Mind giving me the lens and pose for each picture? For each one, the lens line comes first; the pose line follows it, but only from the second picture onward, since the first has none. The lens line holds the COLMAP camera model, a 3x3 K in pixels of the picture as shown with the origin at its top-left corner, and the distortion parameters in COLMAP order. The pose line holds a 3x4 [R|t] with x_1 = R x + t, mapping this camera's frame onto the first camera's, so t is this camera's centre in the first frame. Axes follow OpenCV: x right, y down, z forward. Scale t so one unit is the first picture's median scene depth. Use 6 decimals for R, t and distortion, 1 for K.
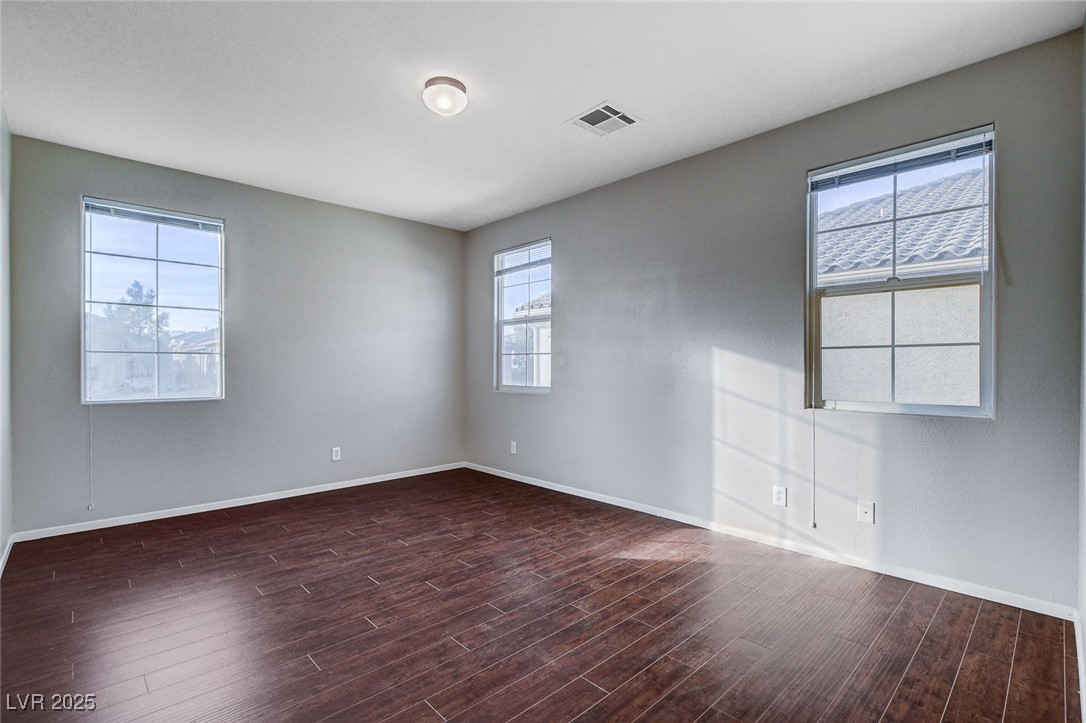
lens RADIAL K [[490.4, 0, 556.4], [0, 490.4, 378.5], [0, 0, 1]] dist [-0.001415, 0.000075]
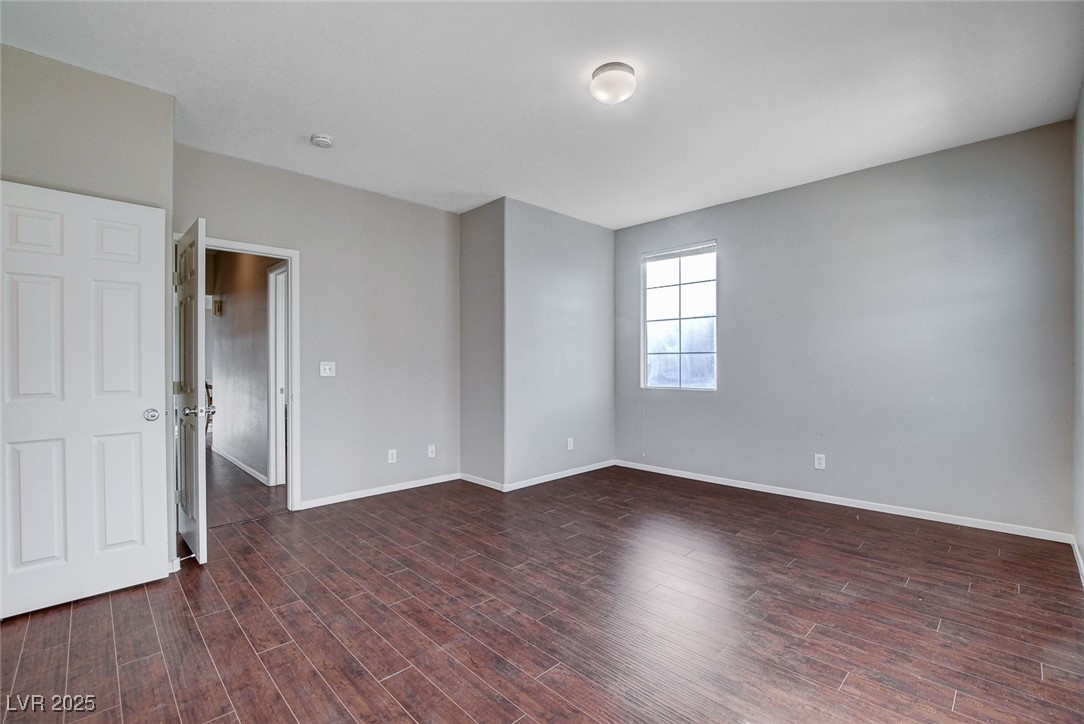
lens RADIAL K [[490.9, 0, 542.0], [0, 490.9, 362.0], [0, 0, 1]] dist [-0.026308, 0.000165]
pose [[-0.004072, -0.005624, -0.999976, 0.604128], [-0.020813, 0.999768, -0.005538, -0.011508], [0.999775, 0.020790, -0.004188, 0.720626]]
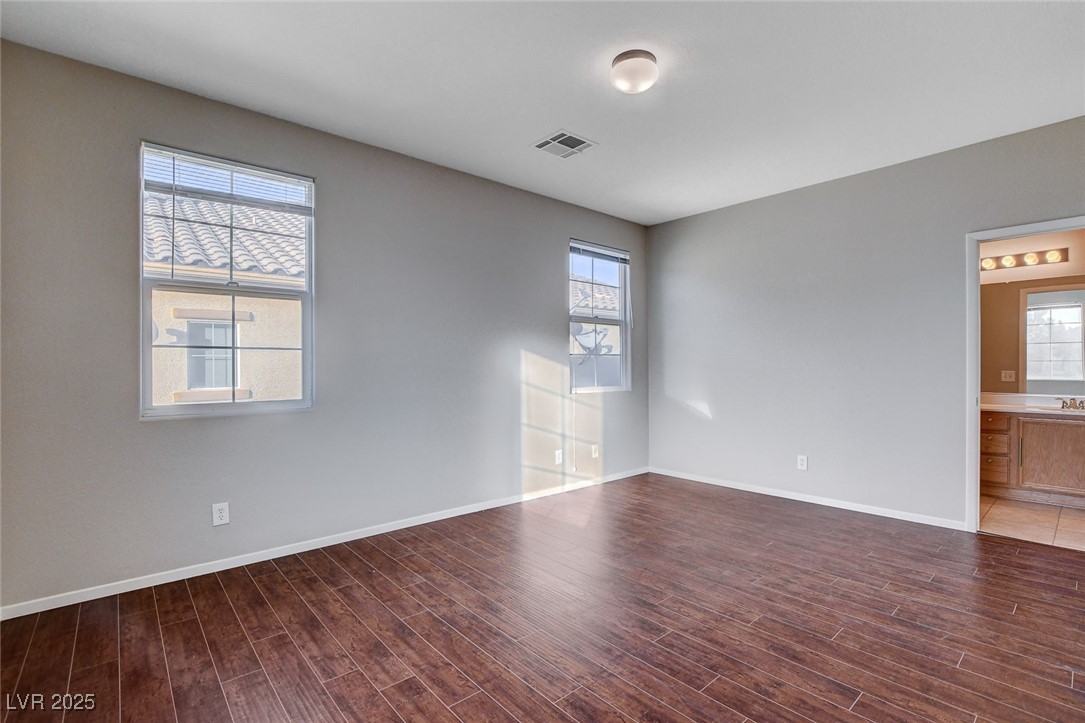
lens RADIAL K [[491.3, 0, 542.5], [0, 491.3, 361.5], [0, 0, 1]] dist [-0.026308, 0.000165]
pose [[0.073308, 0.007049, 0.997284, -0.960285], [0.032294, 0.999434, -0.009438, -0.021920], [-0.996786, 0.032898, 0.073039, 0.923121]]
